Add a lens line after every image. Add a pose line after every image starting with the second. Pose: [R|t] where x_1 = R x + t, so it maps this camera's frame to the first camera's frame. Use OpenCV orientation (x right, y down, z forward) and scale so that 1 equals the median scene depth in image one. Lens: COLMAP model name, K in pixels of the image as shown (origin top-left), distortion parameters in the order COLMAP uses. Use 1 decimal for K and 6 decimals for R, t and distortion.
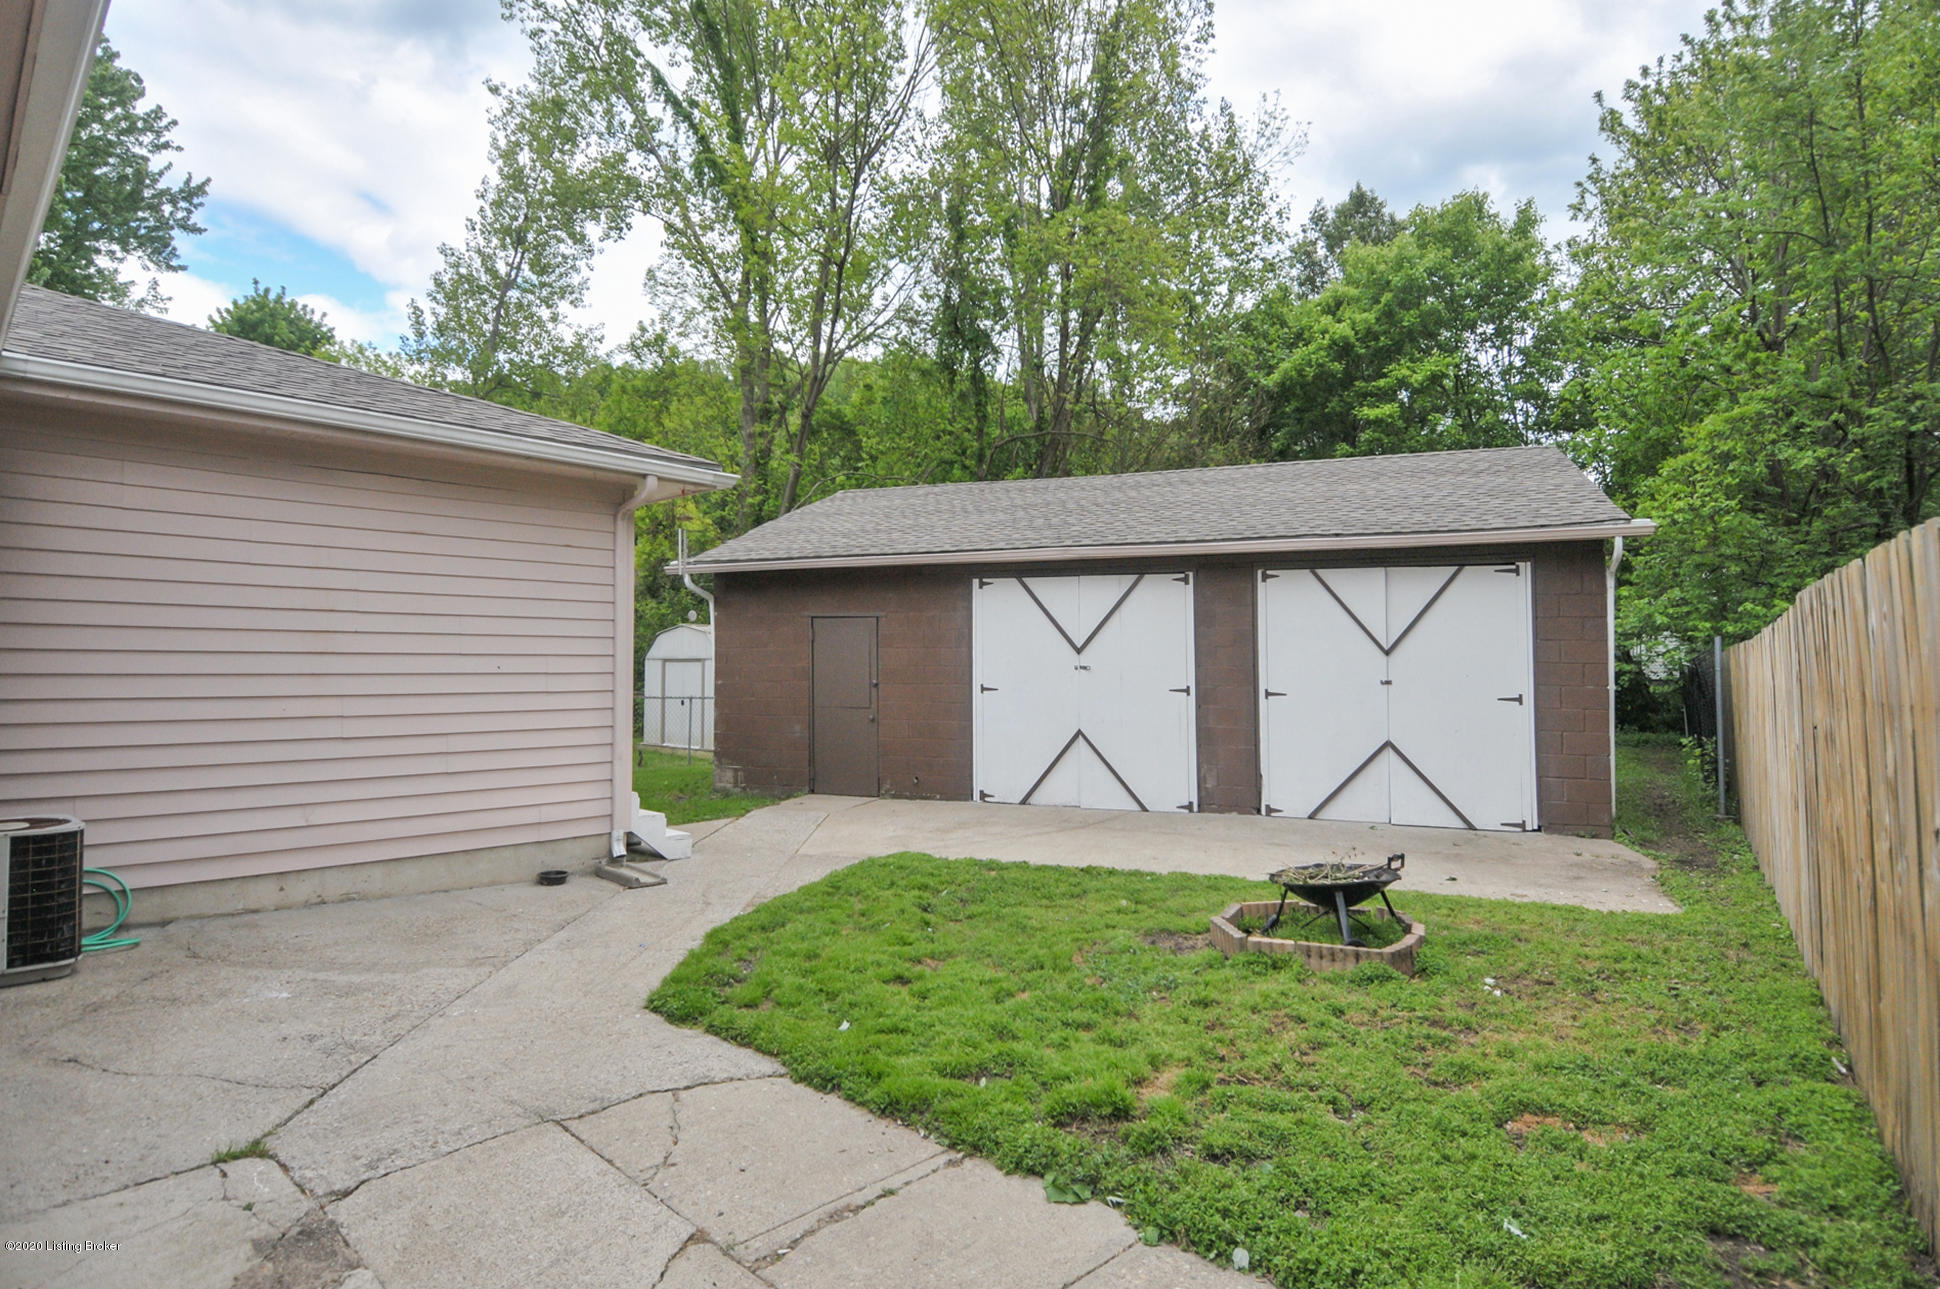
lens RADIAL K [[1030.4, 0, 1006.2], [0, 1030.4, 608.3], [0, 0, 1]] dist [-0.001073, -0.001605]
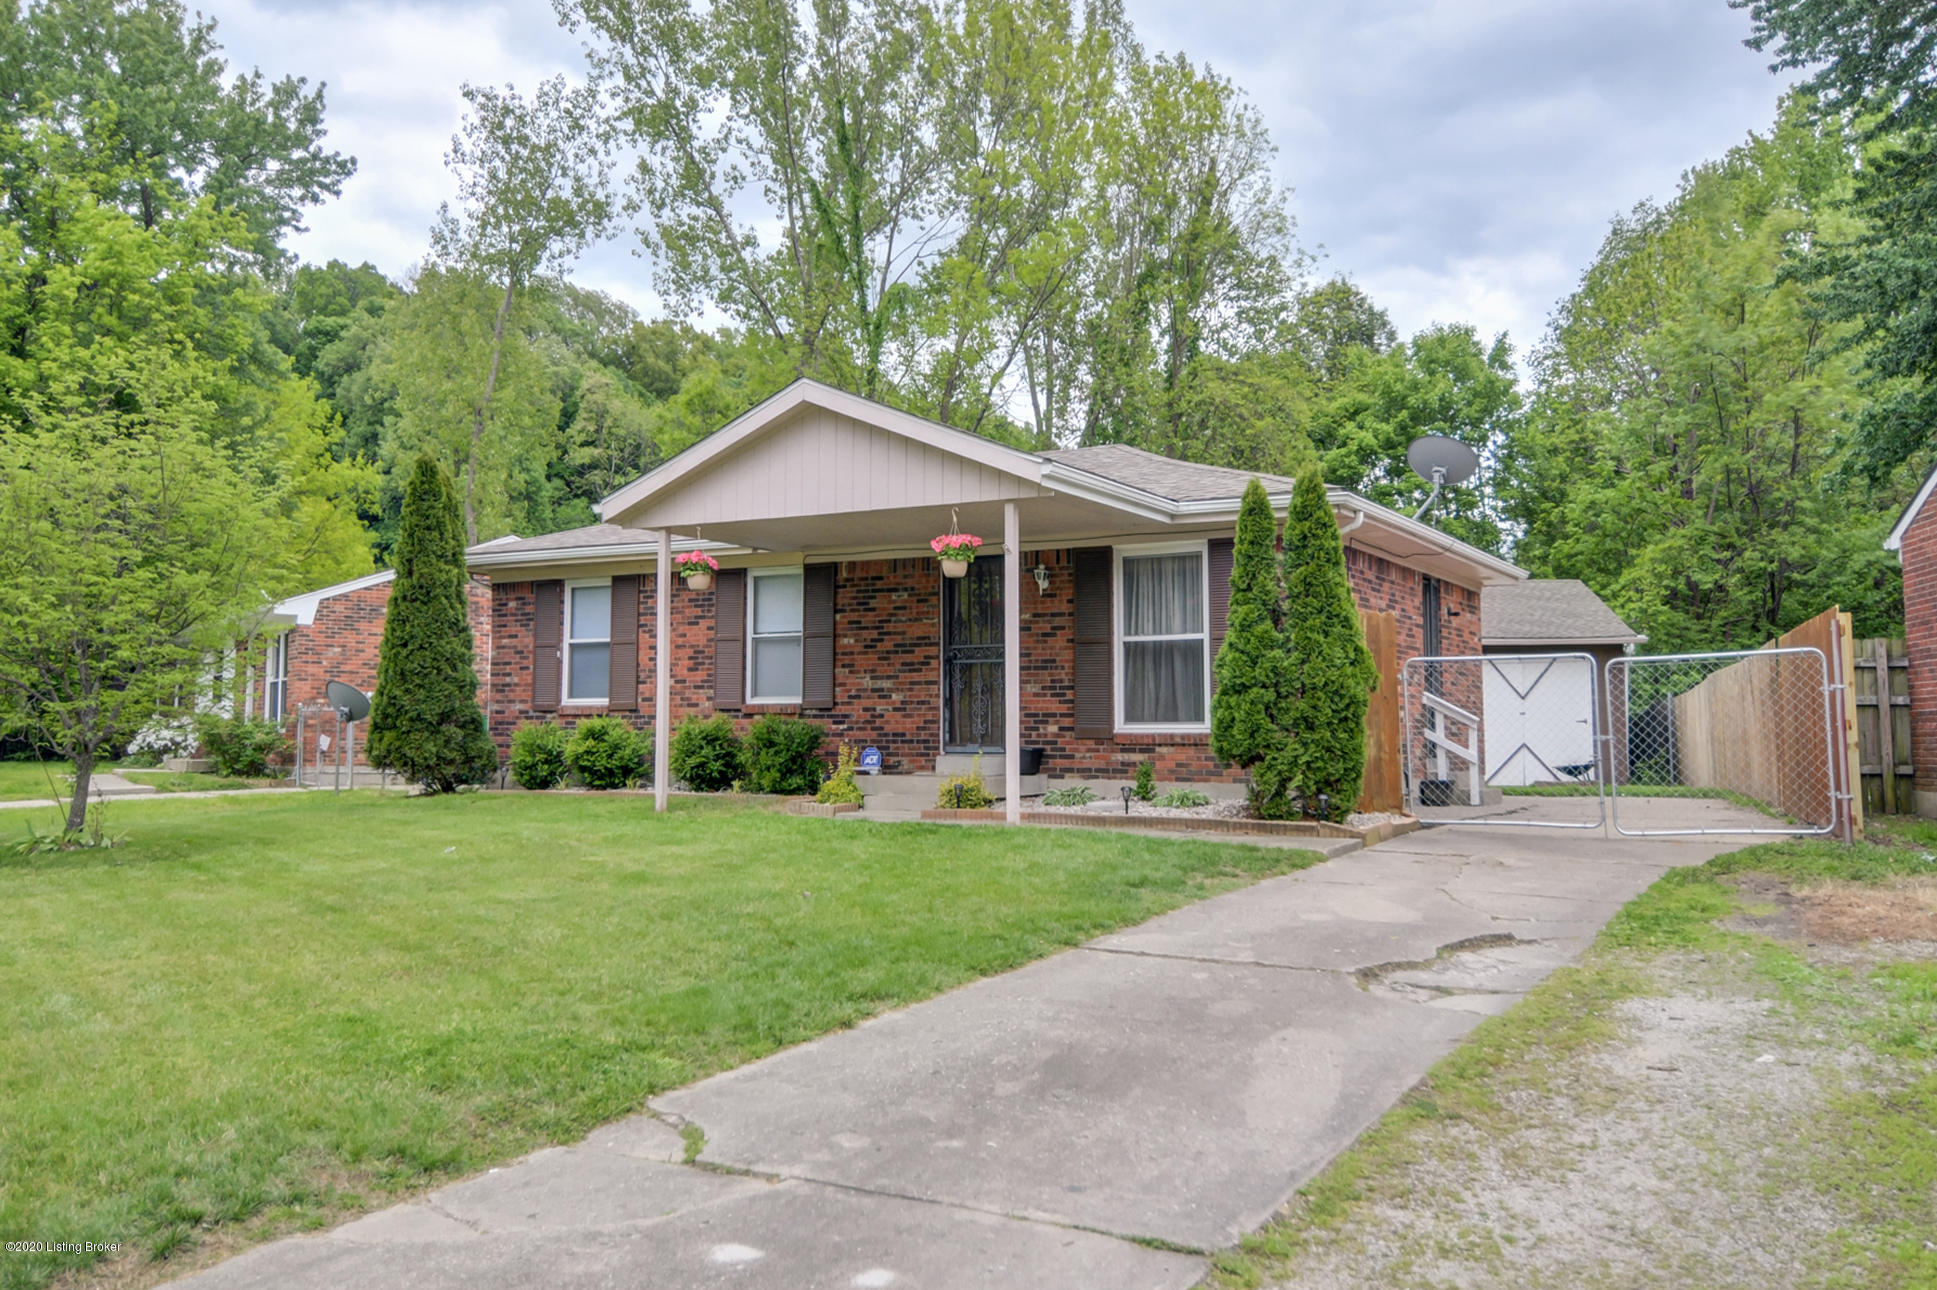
lens RADIAL K [[1547.1, 0, 968.5], [0, 1547.1, 645.0], [0, 0, 1]] dist [-0.000224, -0.001221]
pose [[0.974334, 0.017142, 0.224455, -0.597223], [-0.015225, 0.999831, -0.010268, -0.004993], [-0.224593, 0.006588, 0.974430, -0.734422]]
